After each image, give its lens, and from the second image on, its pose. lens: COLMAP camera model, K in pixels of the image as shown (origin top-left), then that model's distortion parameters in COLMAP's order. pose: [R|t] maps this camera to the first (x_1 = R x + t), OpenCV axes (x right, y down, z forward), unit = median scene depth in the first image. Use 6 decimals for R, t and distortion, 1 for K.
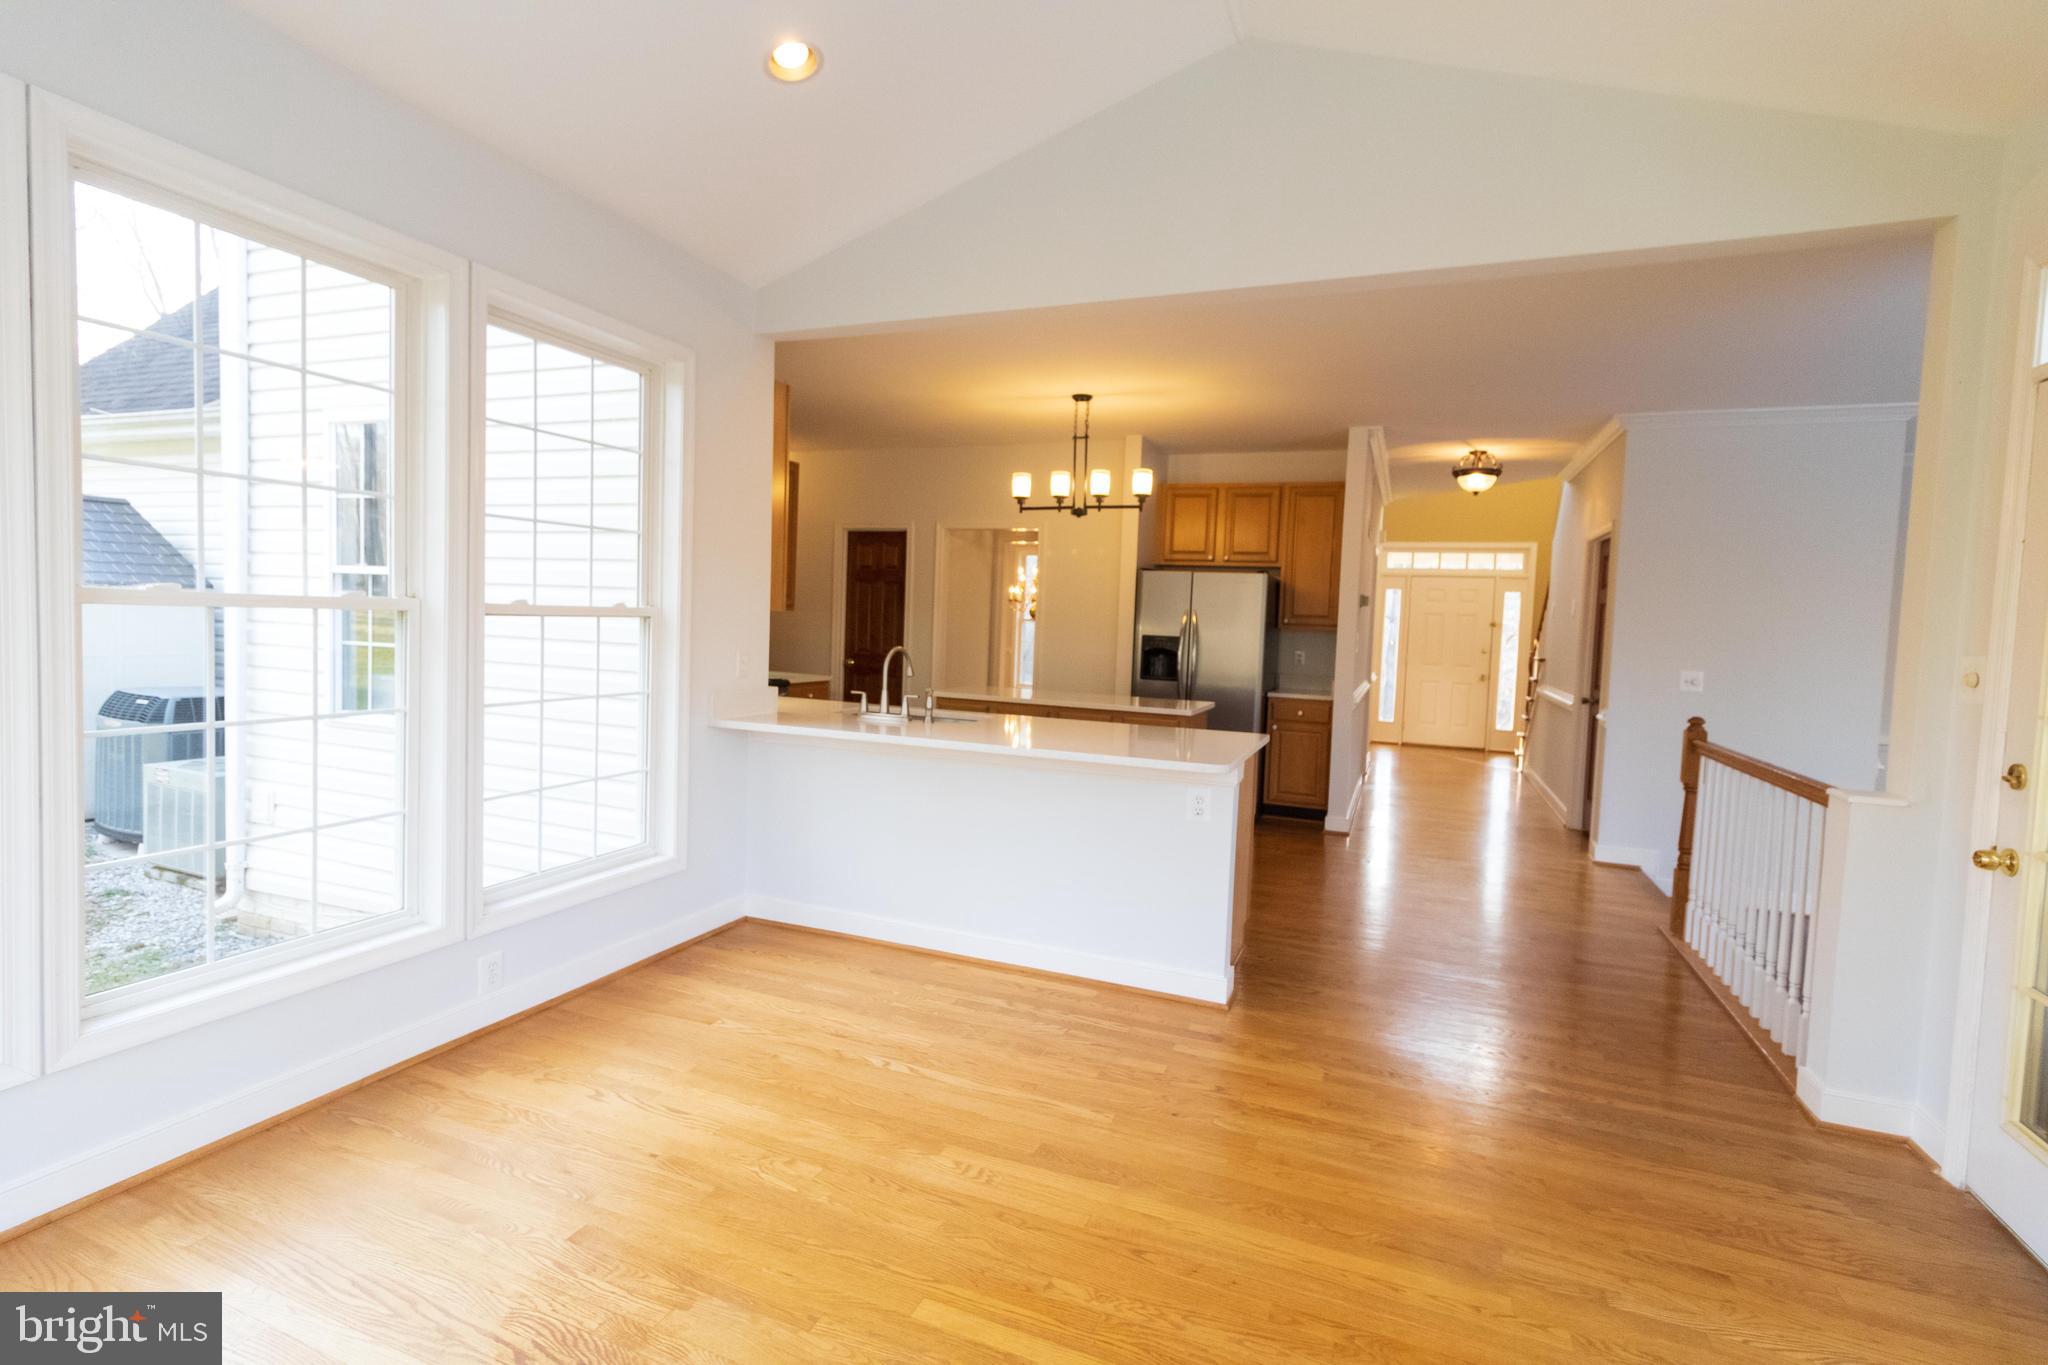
lens RADIAL K [[943.3, 0, 1024.0], [0, 943.3, 682.5], [0, 0, 1]] dist [0.001248, 0.000508]
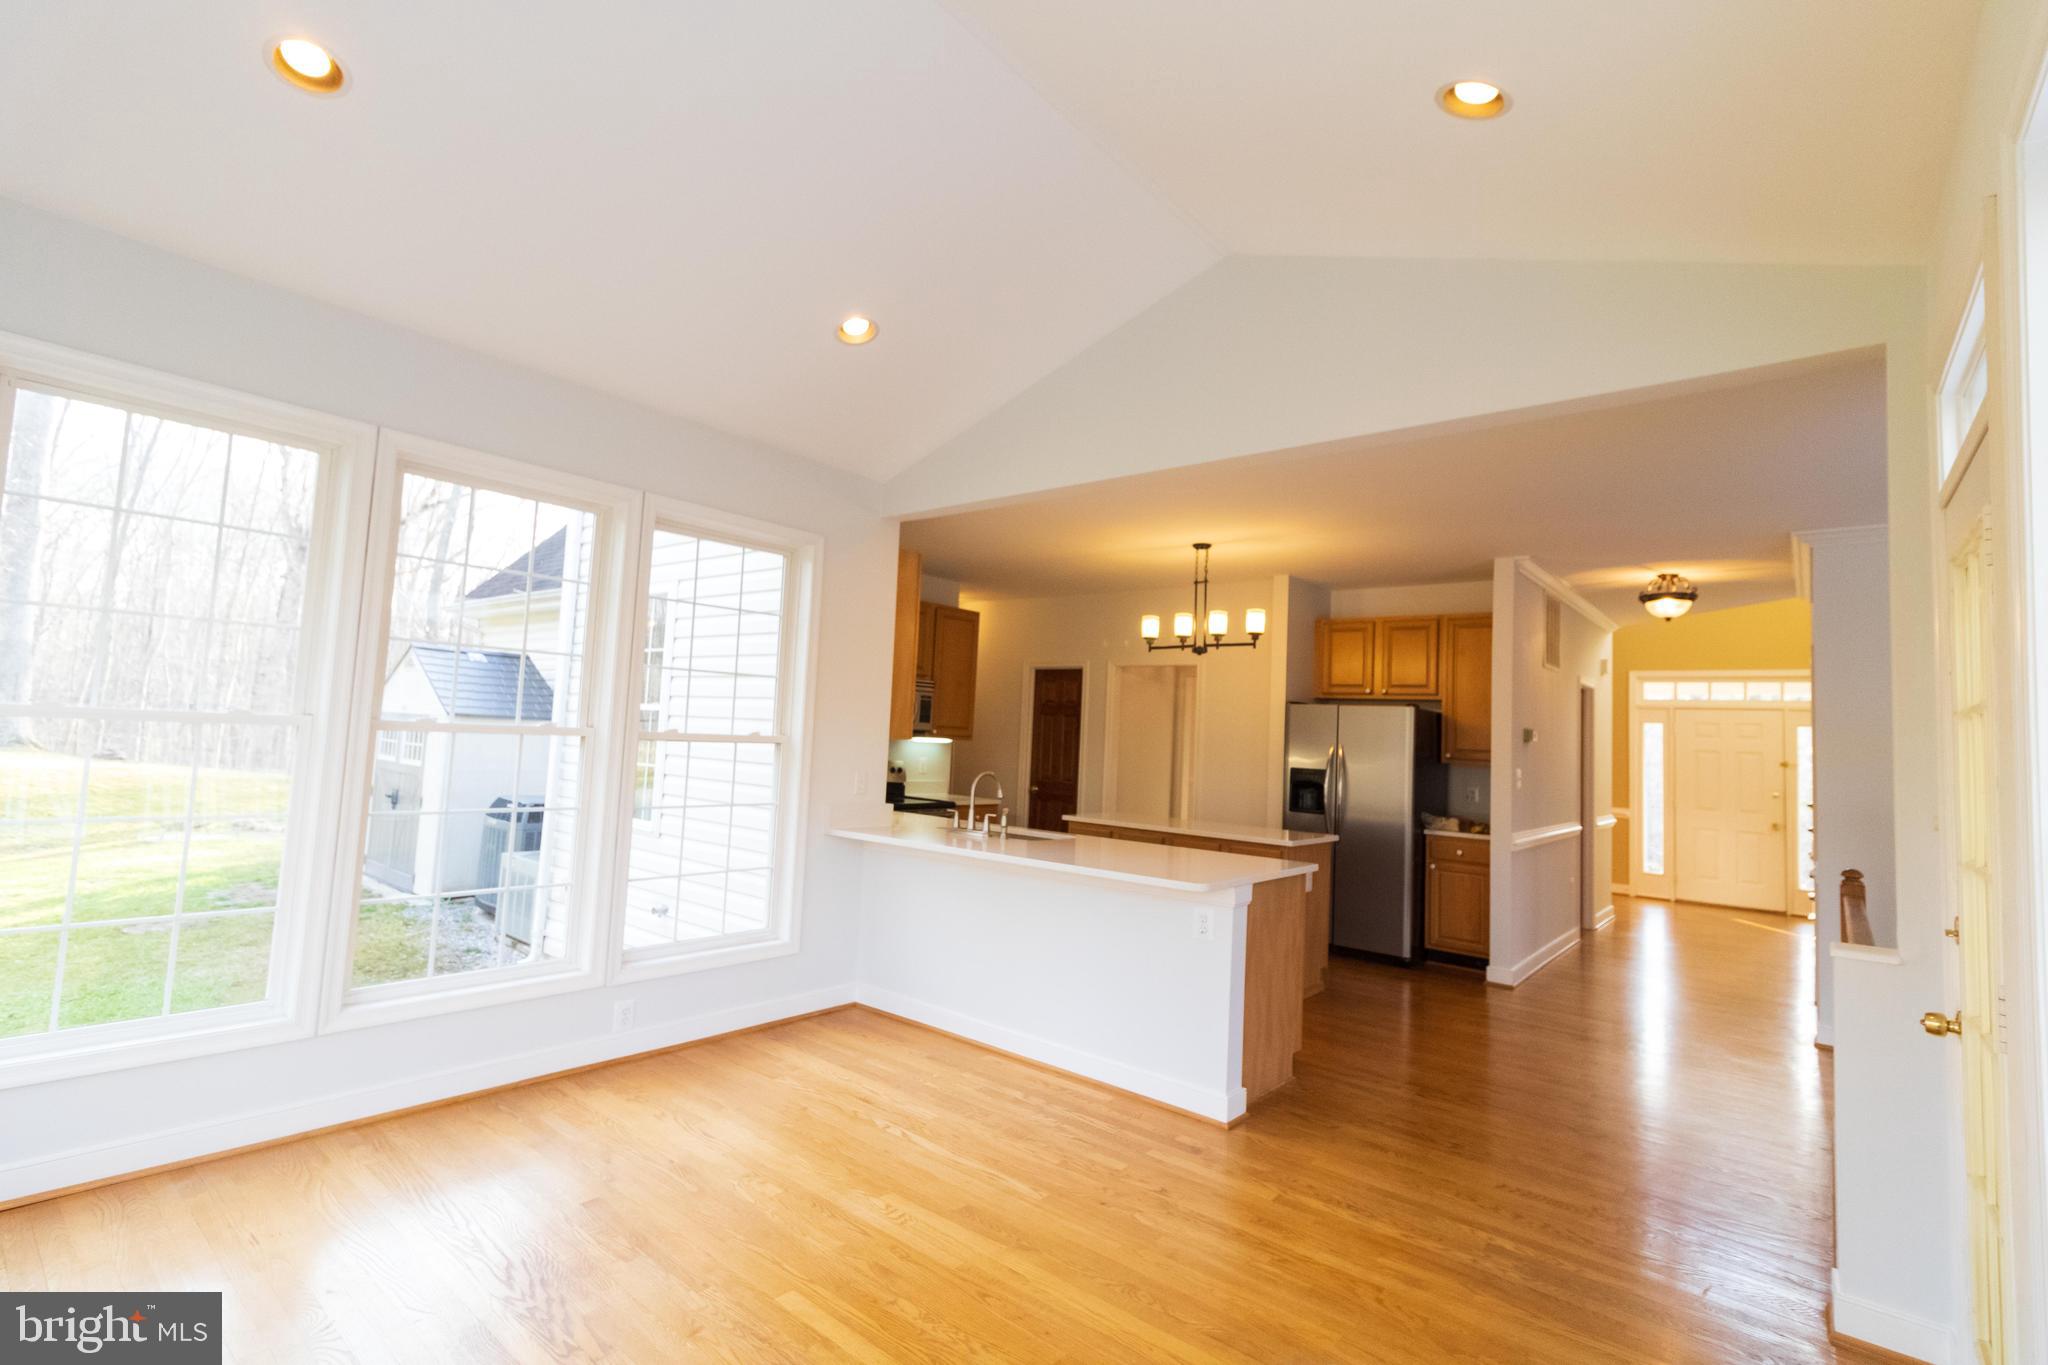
lens RADIAL K [[946.9, 0, 1024.0], [0, 946.9, 682.5], [0, 0, 1]] dist [0.001134, 0.000266]
pose [[0.951506, -0.010835, -0.307438, 0.266672], [-0.032438, 0.990274, -0.135294, 0.009580], [0.305914, 0.138706, 0.941901, -0.088259]]
